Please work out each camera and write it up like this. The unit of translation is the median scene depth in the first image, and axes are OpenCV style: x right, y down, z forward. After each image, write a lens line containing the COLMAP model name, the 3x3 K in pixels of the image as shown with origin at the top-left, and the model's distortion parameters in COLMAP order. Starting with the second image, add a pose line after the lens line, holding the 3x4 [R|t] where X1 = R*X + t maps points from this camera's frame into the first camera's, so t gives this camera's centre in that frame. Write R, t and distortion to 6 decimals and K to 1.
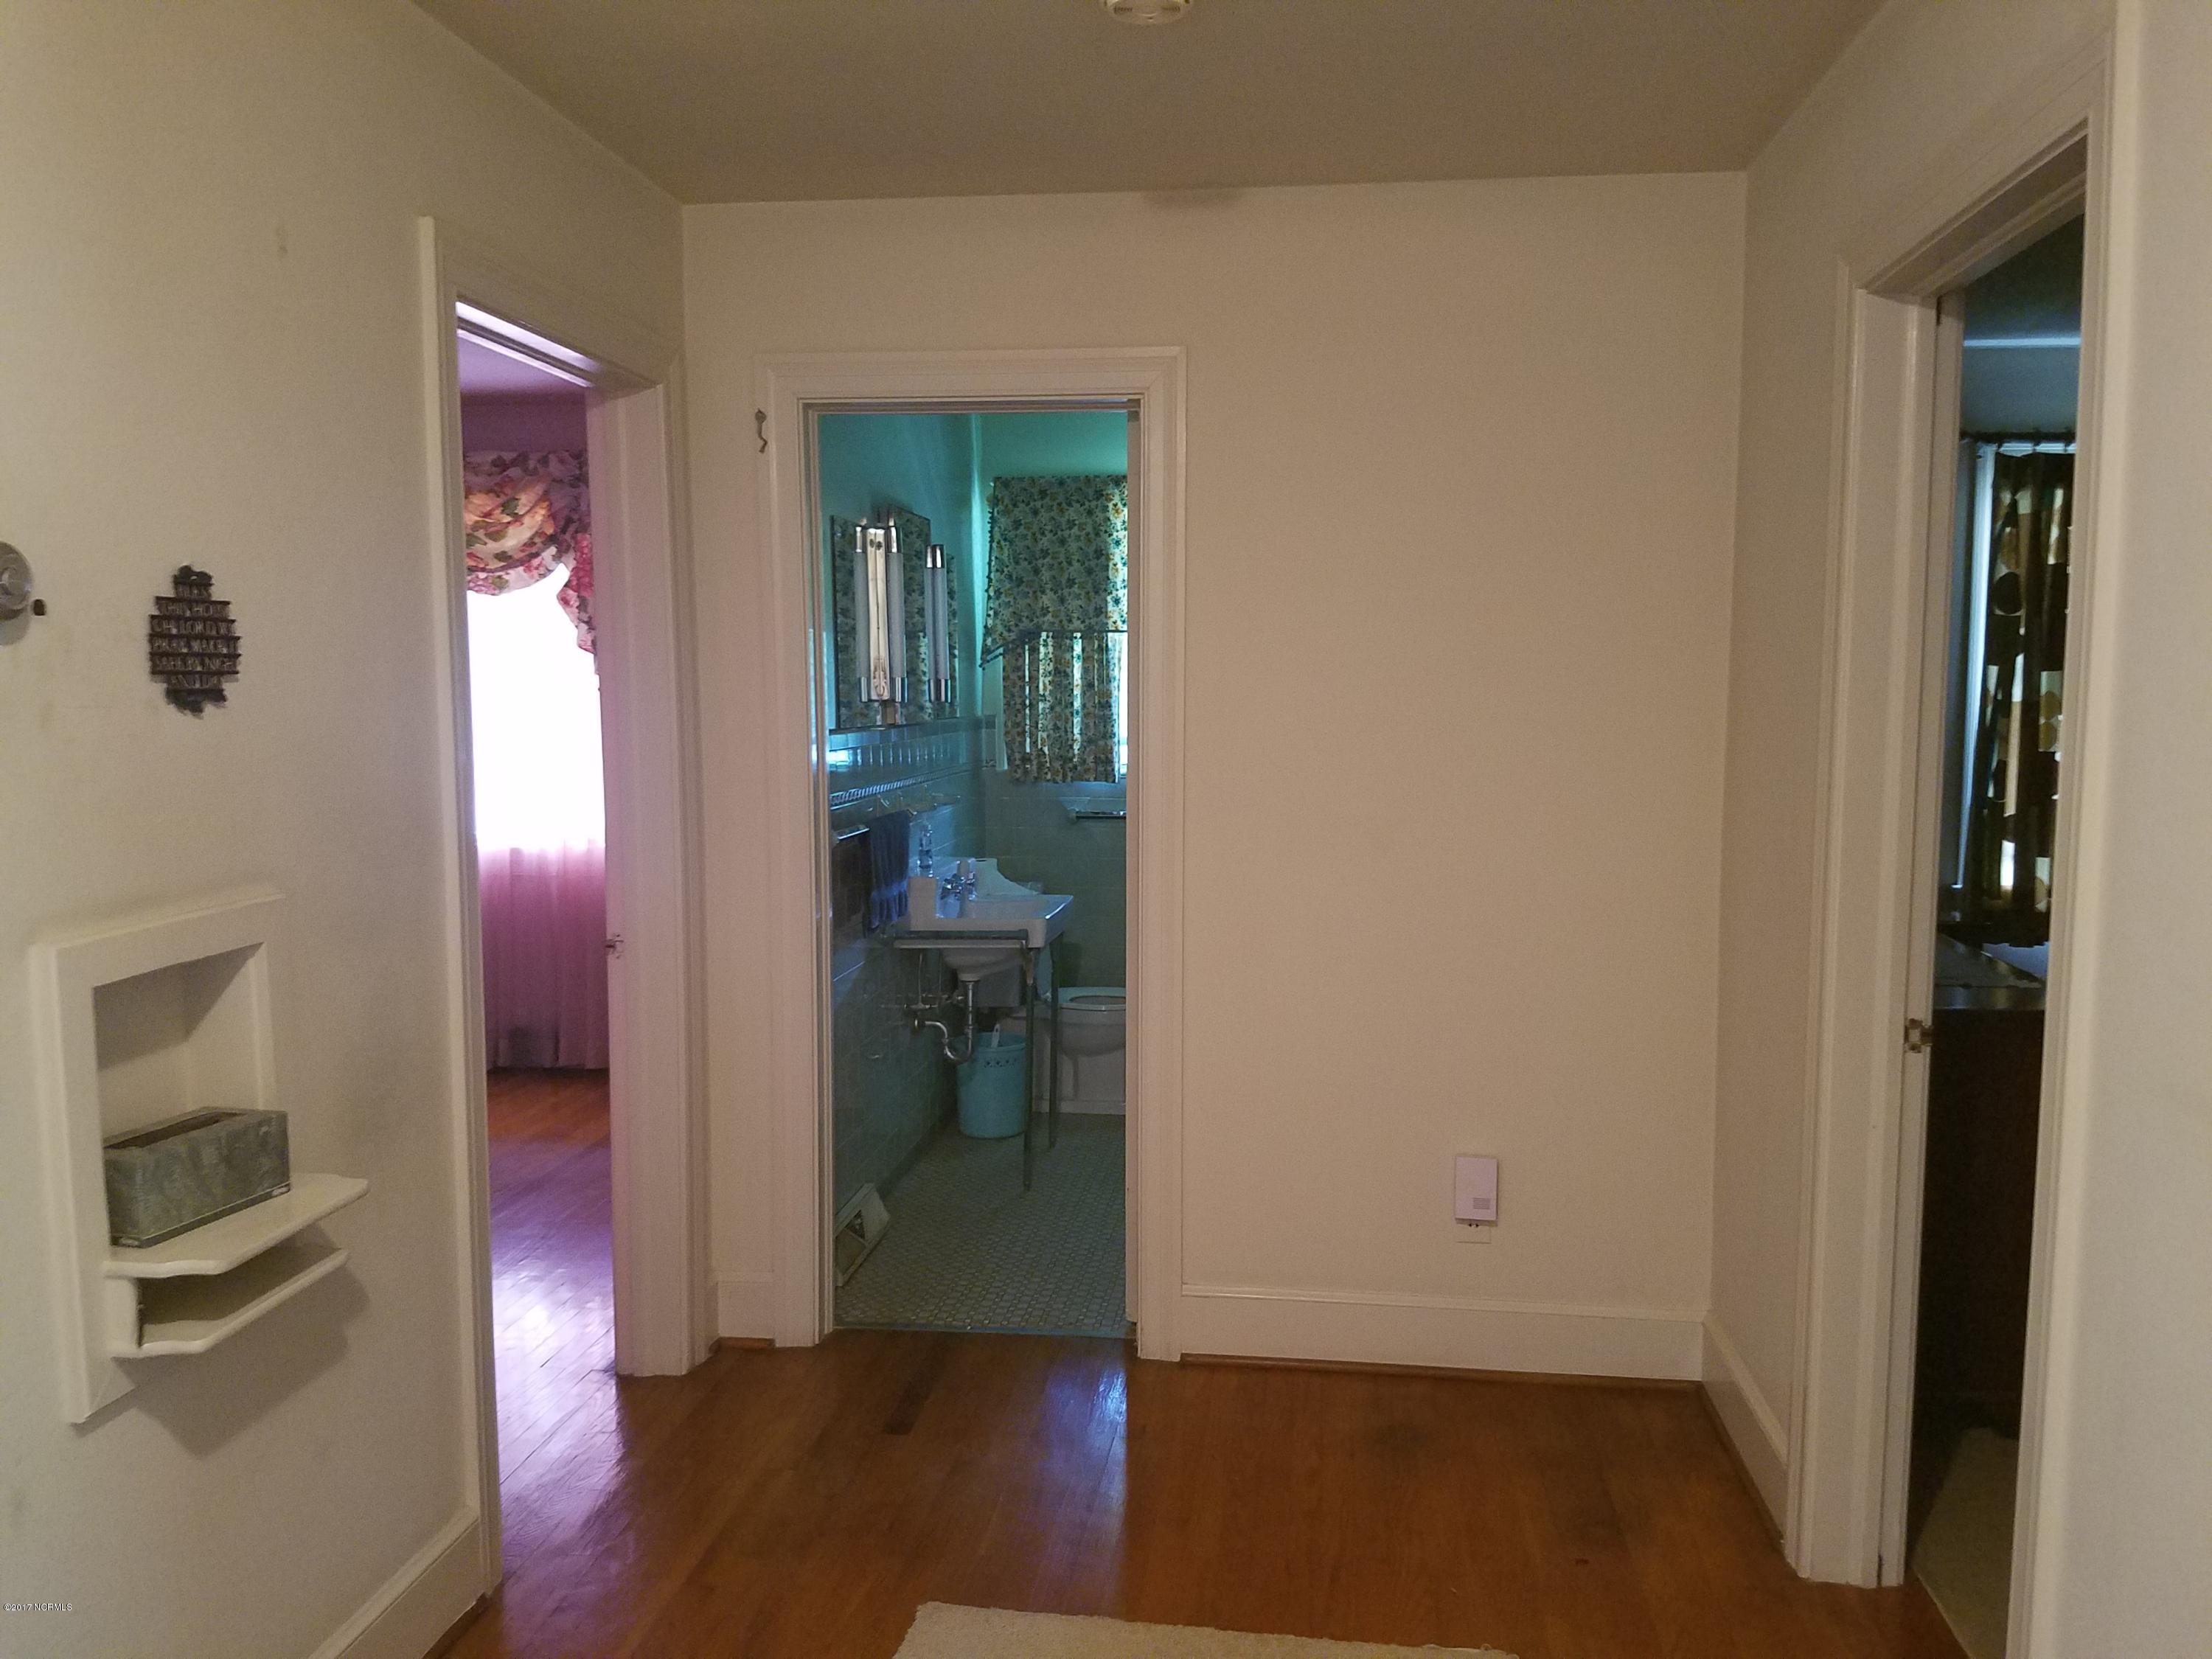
lens RADIAL K [[1718.7, 0, 1103.4], [0, 1718.7, 834.6], [0, 0, 1]] dist [0.069509, -0.168227]
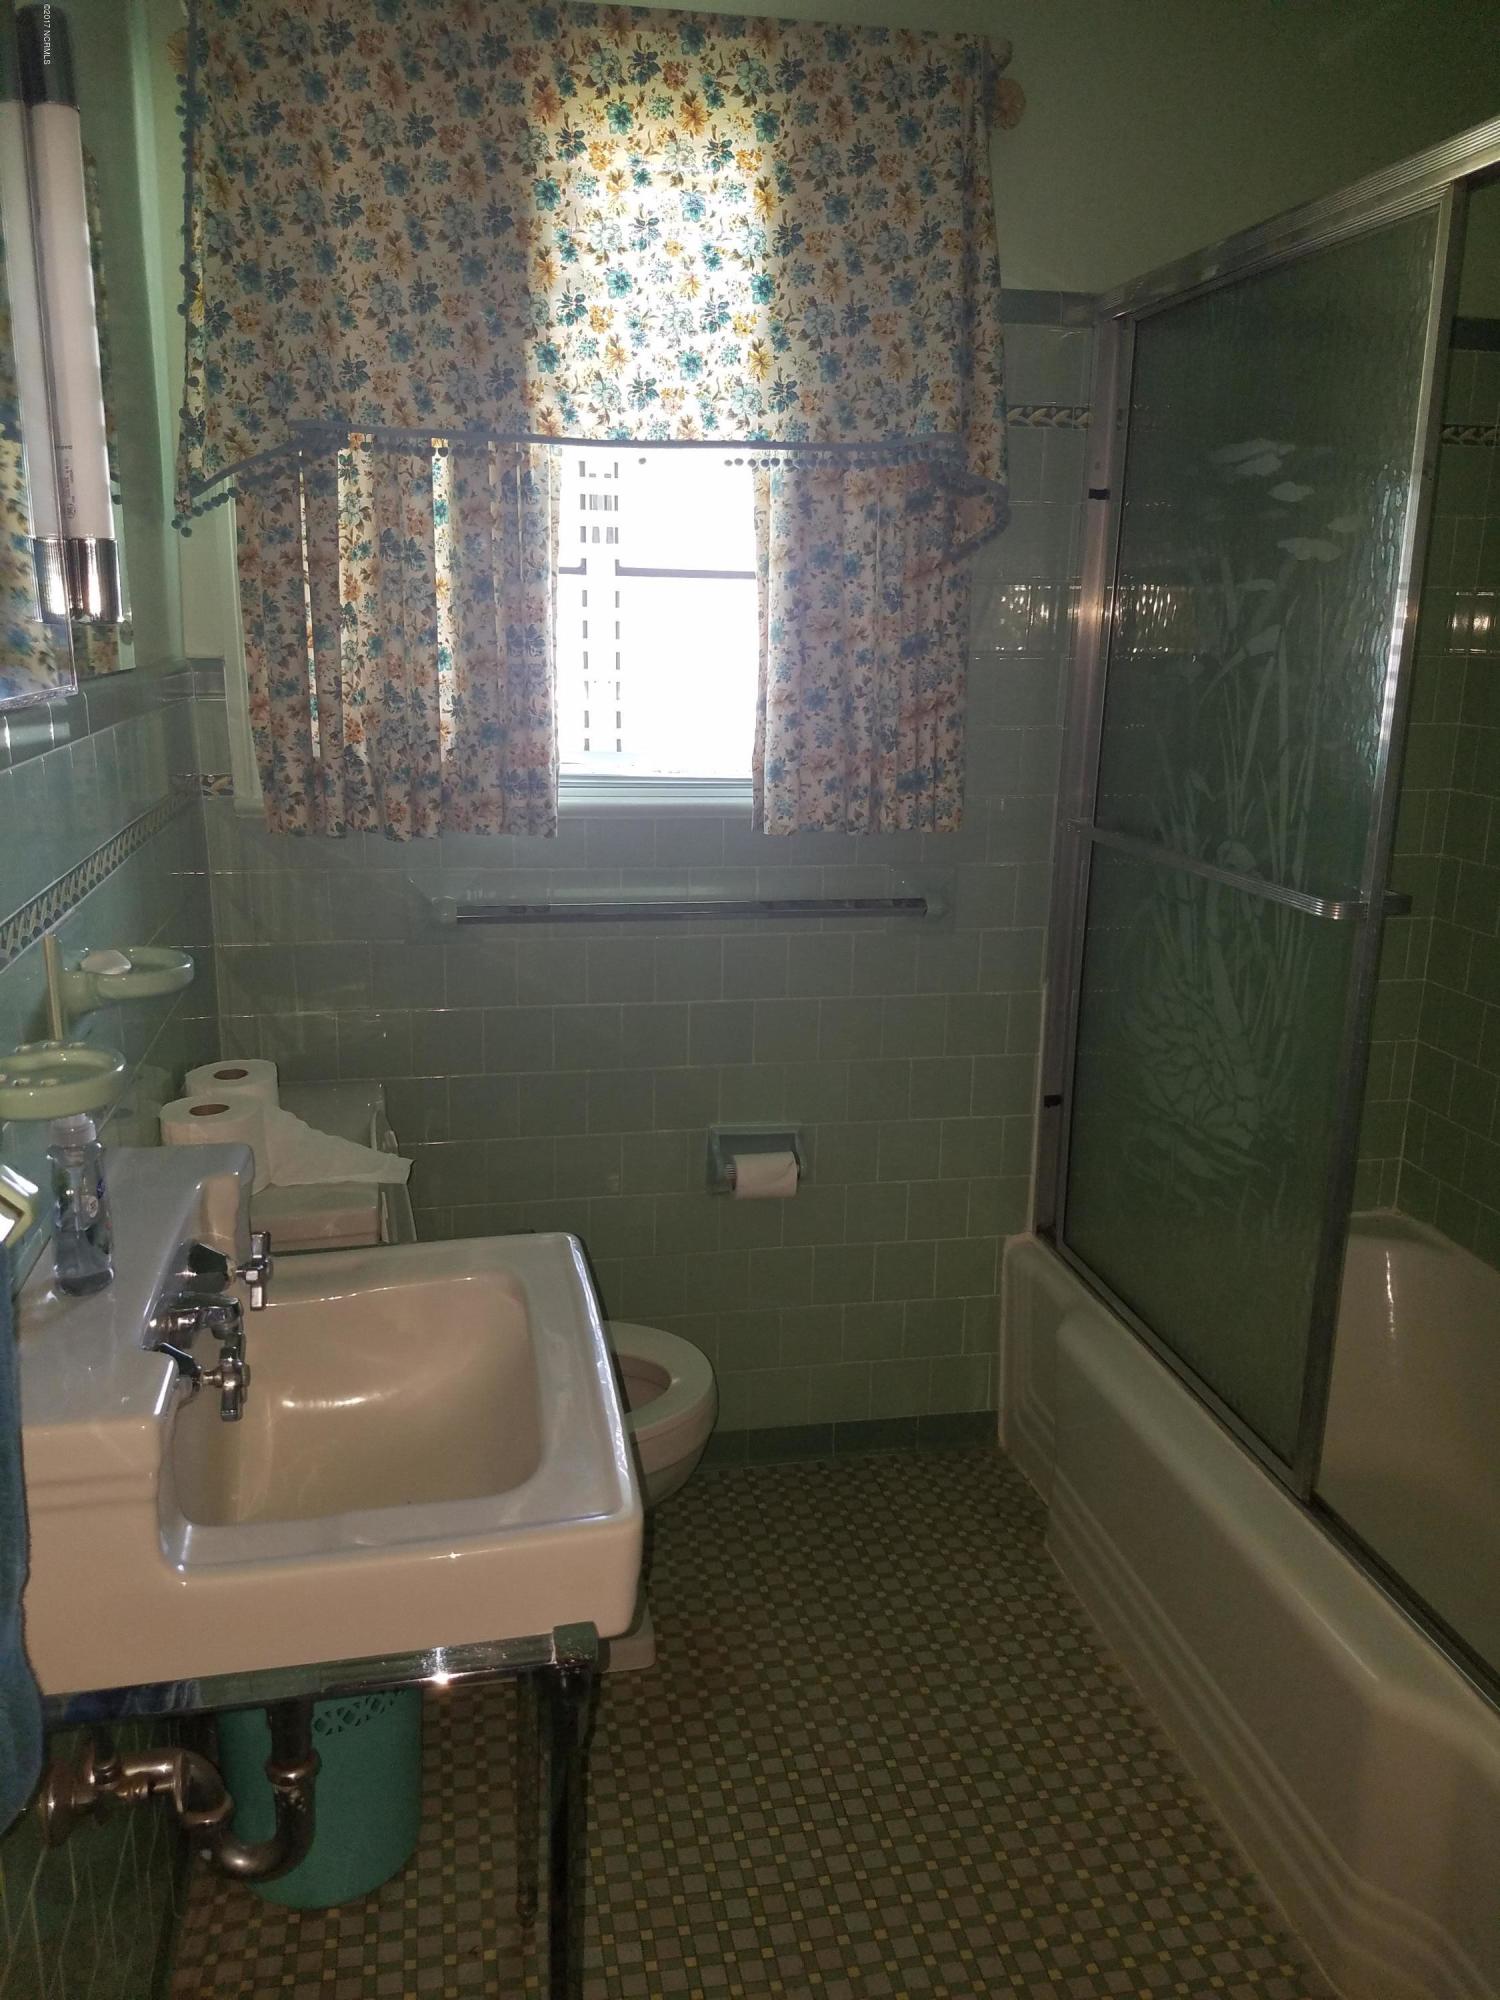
lens RADIAL K [[1554.0, 0, 713.9], [0, 1554.0, 938.7], [0, 0, 1]] dist [0.069509, -0.168227]
pose [[0.964476, -0.042205, 0.260776, -0.051706], [0.004358, 0.989563, 0.144038, -0.058381], [-0.264134, -0.137784, 0.954594, 0.641471]]
